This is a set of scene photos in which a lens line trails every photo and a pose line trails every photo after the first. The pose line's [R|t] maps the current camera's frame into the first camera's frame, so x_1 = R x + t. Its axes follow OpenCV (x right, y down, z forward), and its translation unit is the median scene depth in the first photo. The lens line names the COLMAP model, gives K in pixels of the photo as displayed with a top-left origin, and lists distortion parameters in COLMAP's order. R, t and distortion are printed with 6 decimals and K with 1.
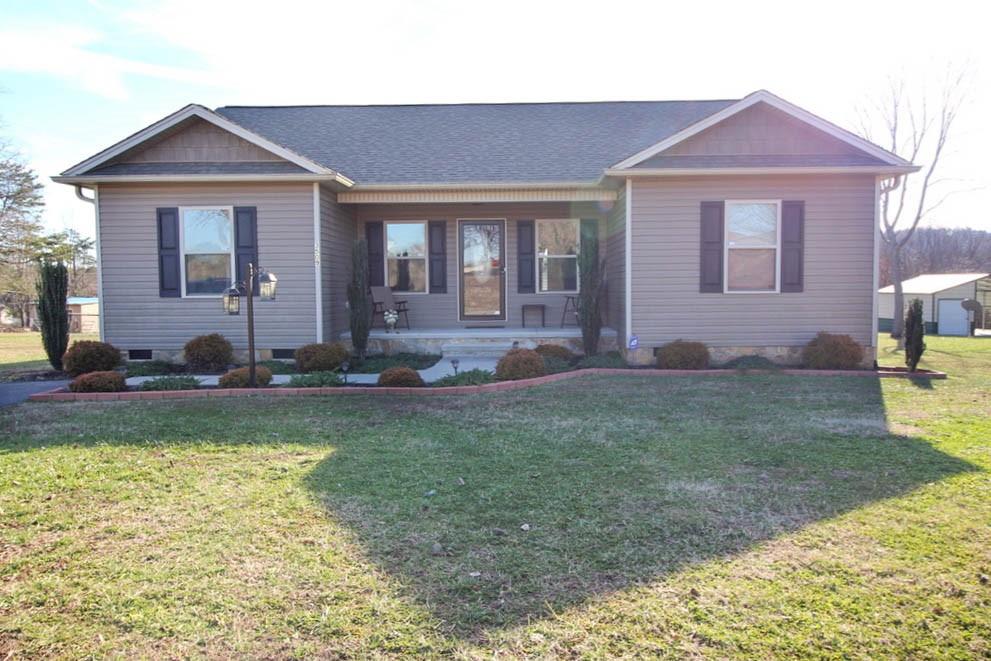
lens RADIAL K [[653.1, 0, 495.6], [0, 653.1, 331.6], [0, 0, 1]] dist [-0.032399, 0.001509]
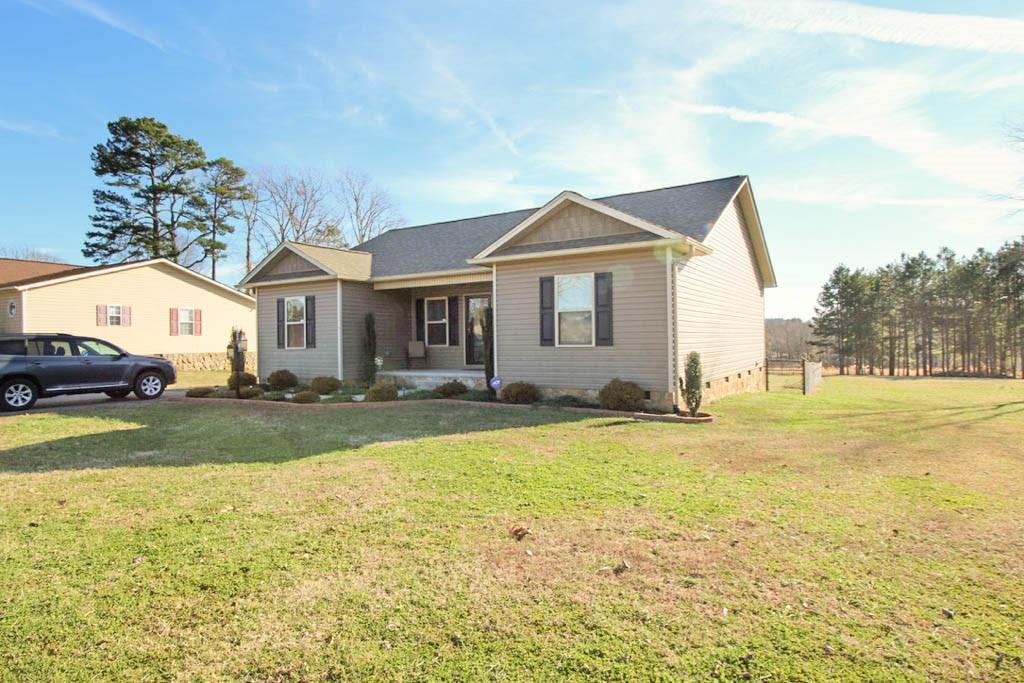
lens RADIAL K [[577.6, 0, 512.4], [0, 577.6, 344.7], [0, 0, 1]] dist [0.025976, 0.002157]
pose [[0.858413, -0.000477, -0.512959, 0.859133], [-0.028820, 0.998375, -0.049158, -0.003770], [0.512149, 0.056981, 0.857004, -0.031573]]
